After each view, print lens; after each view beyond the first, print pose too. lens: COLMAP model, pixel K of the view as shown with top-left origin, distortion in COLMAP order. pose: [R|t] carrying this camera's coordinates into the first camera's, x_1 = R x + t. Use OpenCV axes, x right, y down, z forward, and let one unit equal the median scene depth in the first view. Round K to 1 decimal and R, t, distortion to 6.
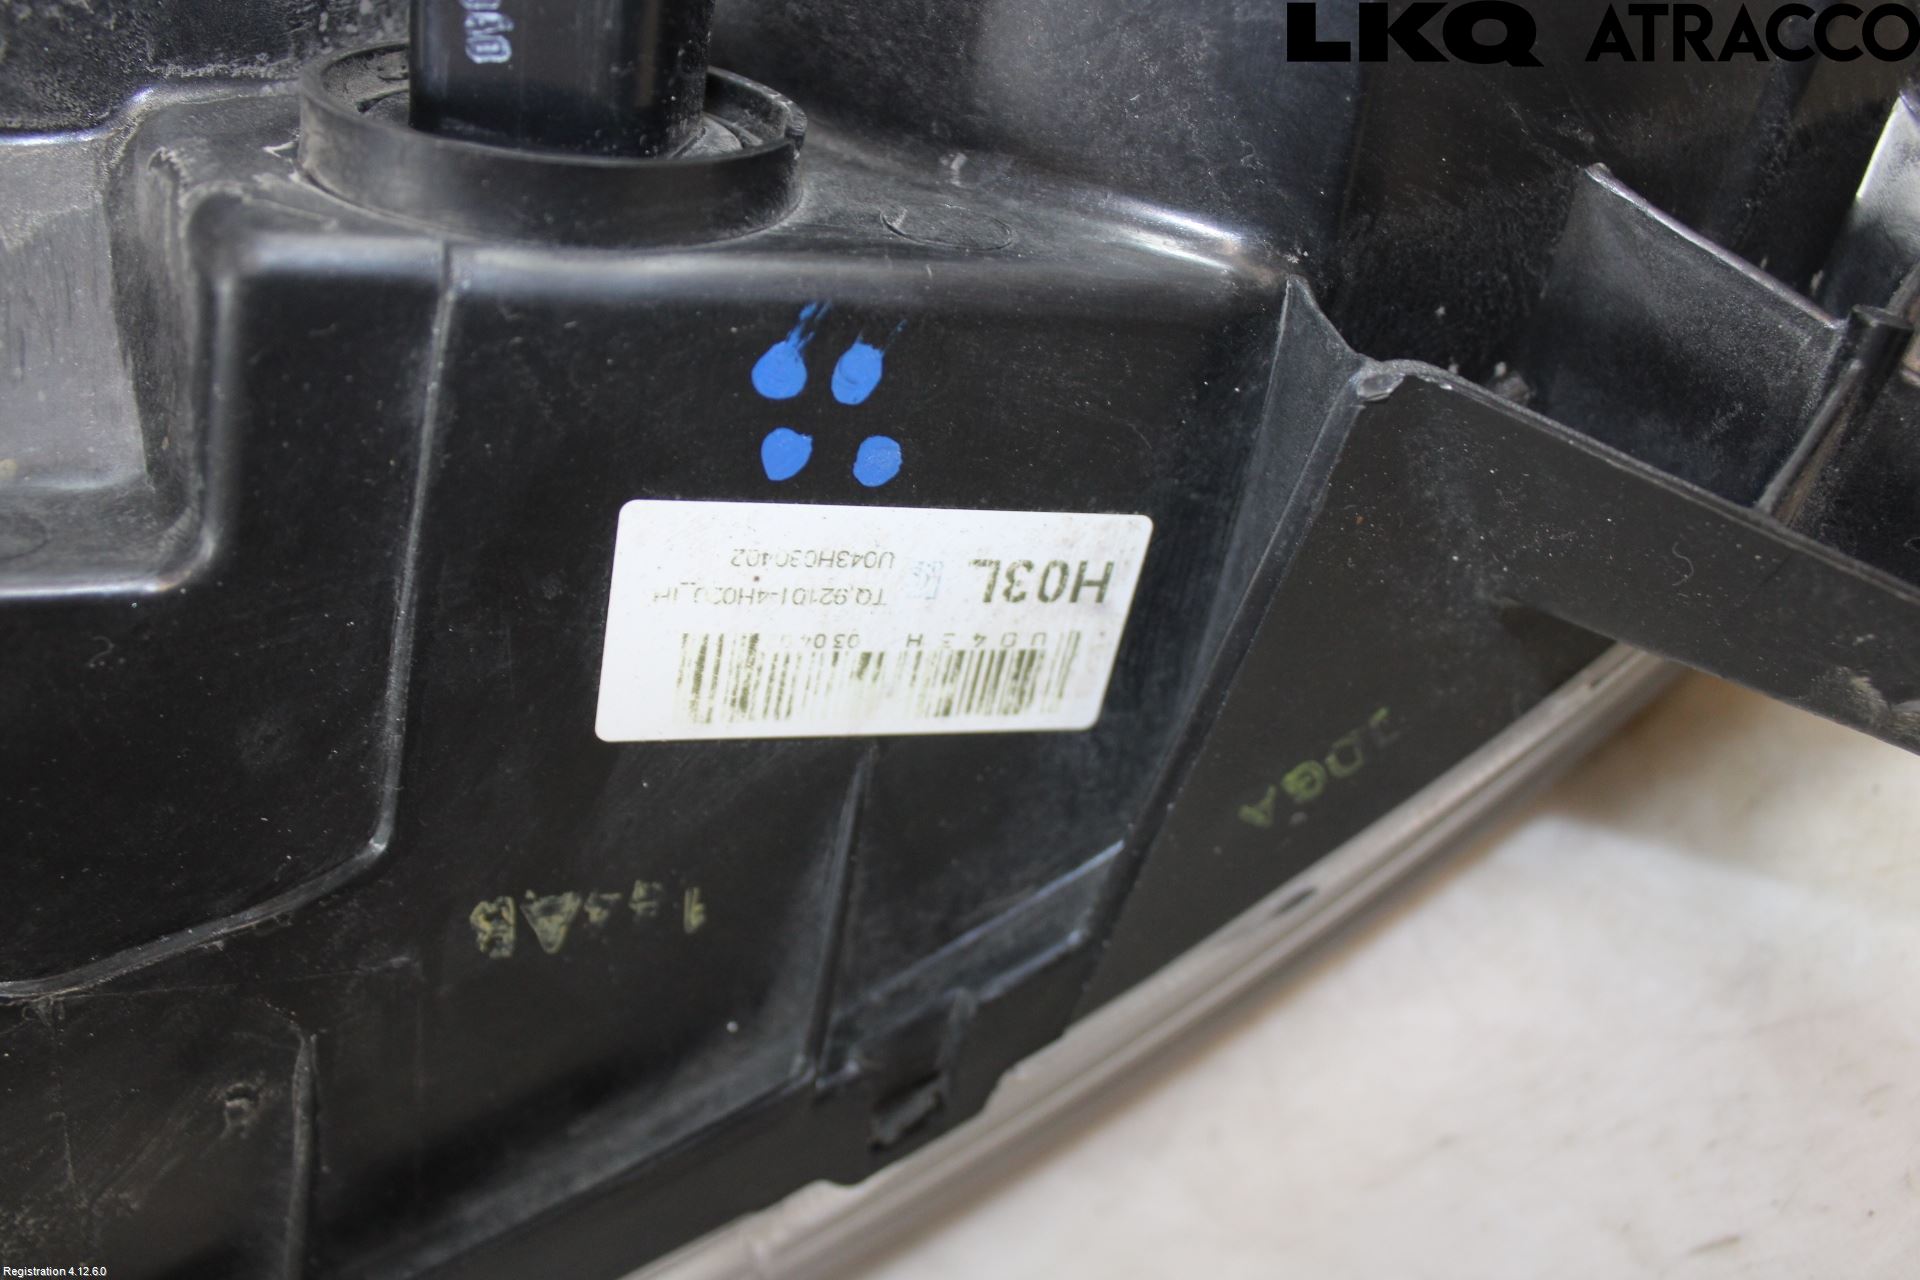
lens RADIAL K [[1827.0, 0, 962.8], [0, 1827.0, 643.3], [0, 0, 1]] dist [-0.098068, 0.000000]
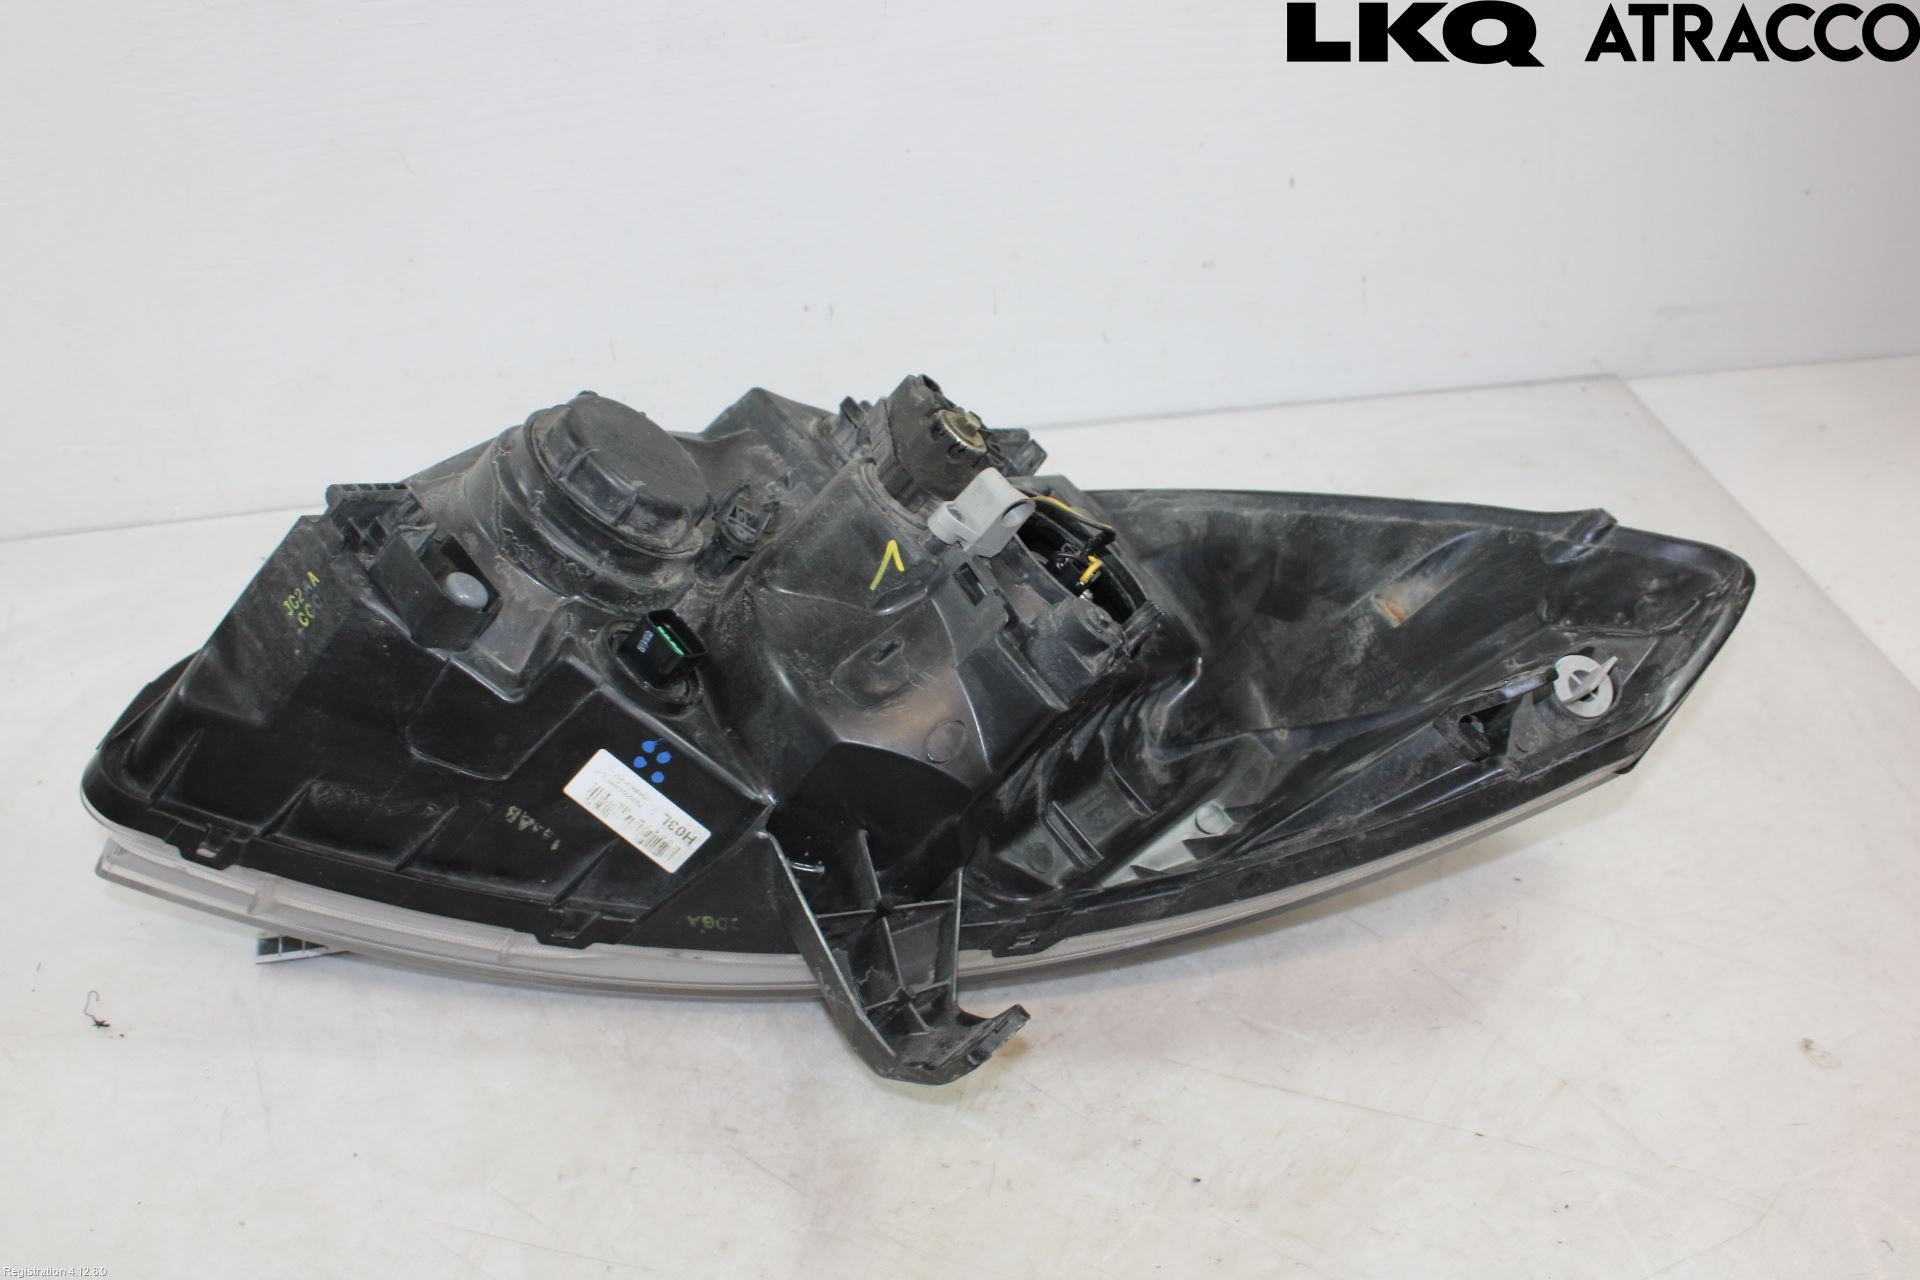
lens RADIAL K [[1827.0, 0, 961.1], [0, 1827.0, 638.7], [0, 0, 1]] dist [-0.098068, 0.000000]
pose [[0.793418, 0.589852, -0.150205, 0.897615], [-0.608386, 0.776141, -0.165746, -0.075898], [0.018815, 0.222888, 0.974662, -2.956775]]
